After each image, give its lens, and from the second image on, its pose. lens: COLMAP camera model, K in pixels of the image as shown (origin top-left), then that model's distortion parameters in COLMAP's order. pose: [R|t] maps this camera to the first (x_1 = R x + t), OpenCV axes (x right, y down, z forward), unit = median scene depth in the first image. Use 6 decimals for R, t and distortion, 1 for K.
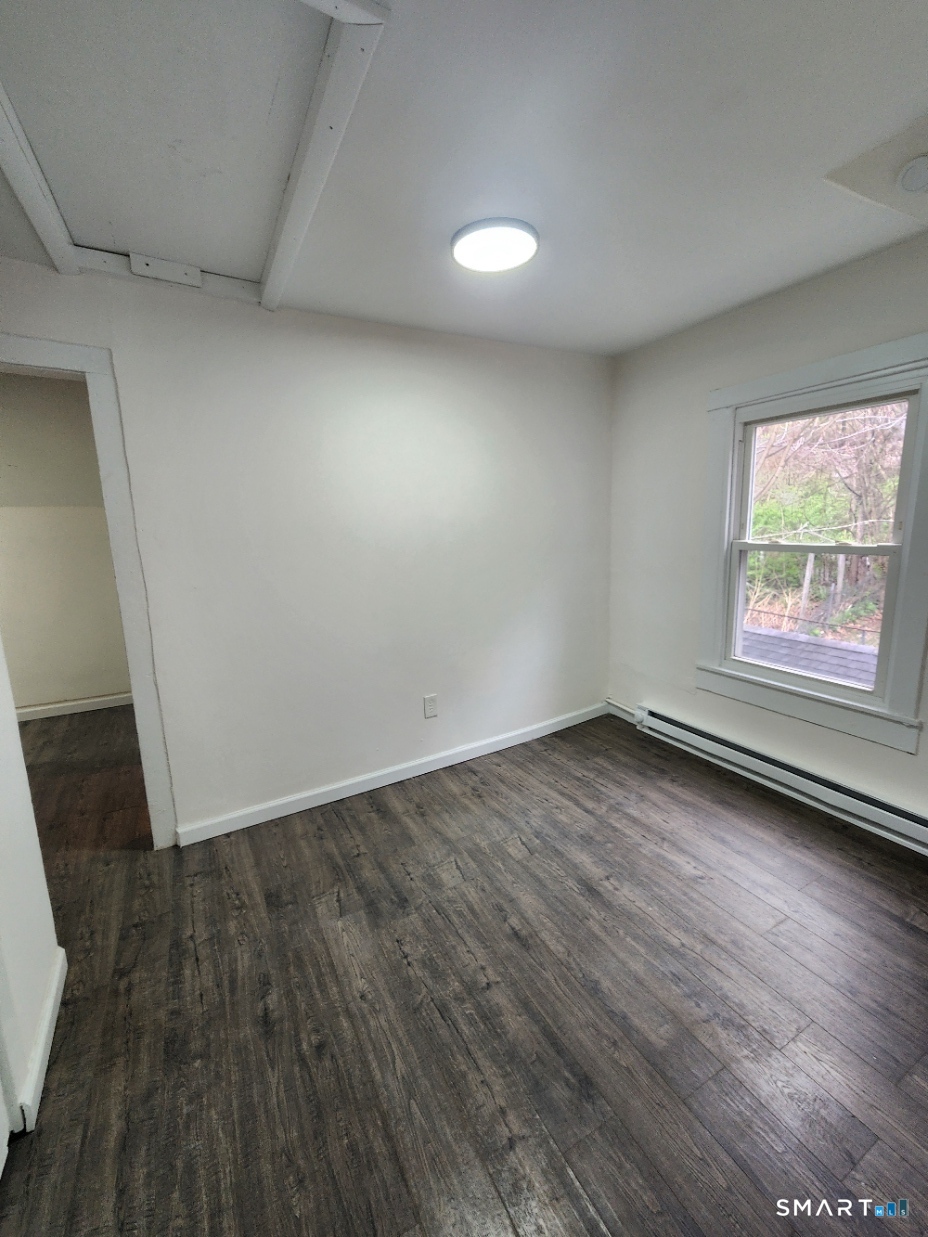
lens RADIAL K [[518.4, 0, 464.0], [0, 518.4, 618.5], [0, 0, 1]] dist [0.000101, 0.000518]
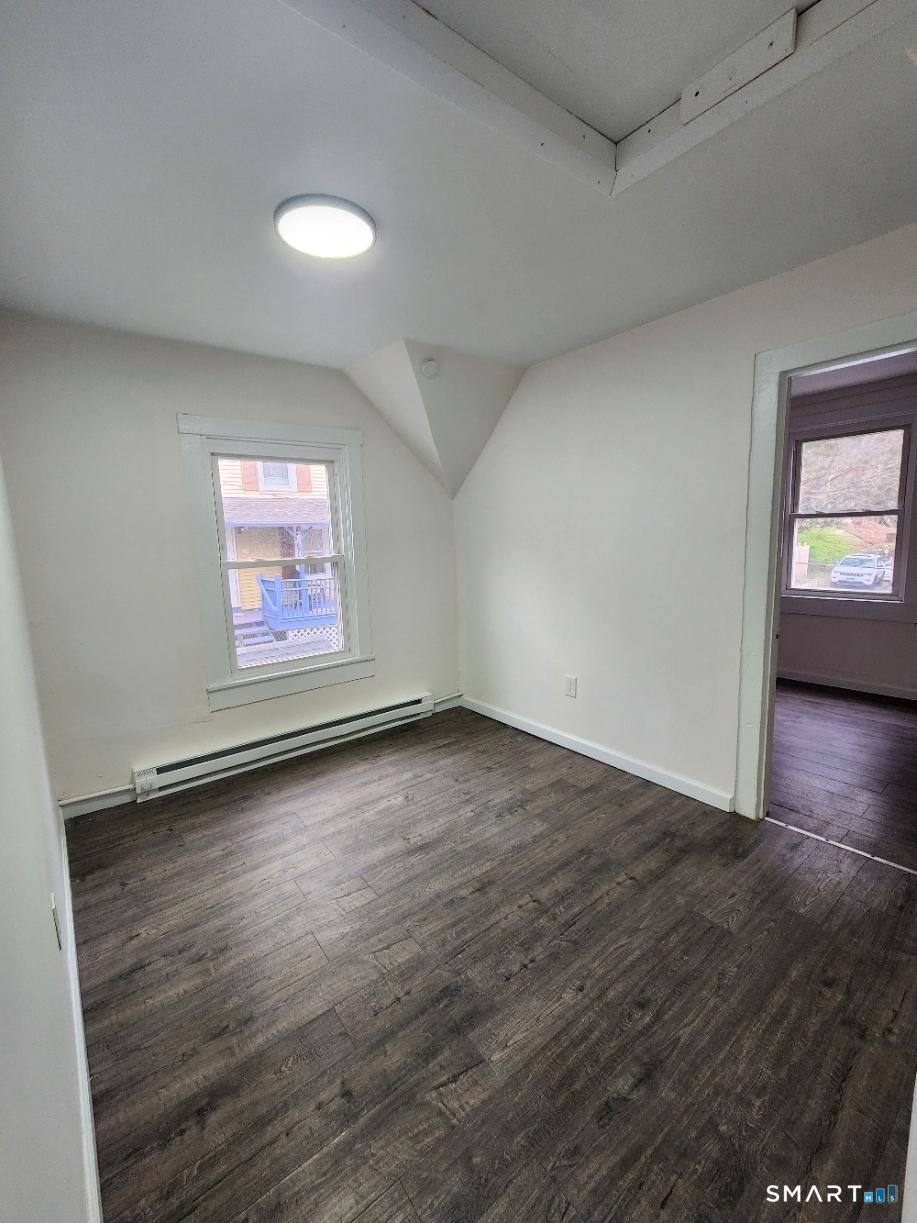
lens RADIAL K [[523.2, 0, 458.5], [0, 523.2, 611.5], [0, 0, 1]] dist [-0.001016, 0.001350]
pose [[-0.178108, -0.119302, 0.976752, -0.921540], [0.214863, 0.963956, 0.156918, -0.166938], [-0.960266, 0.237816, -0.146055, 1.043314]]
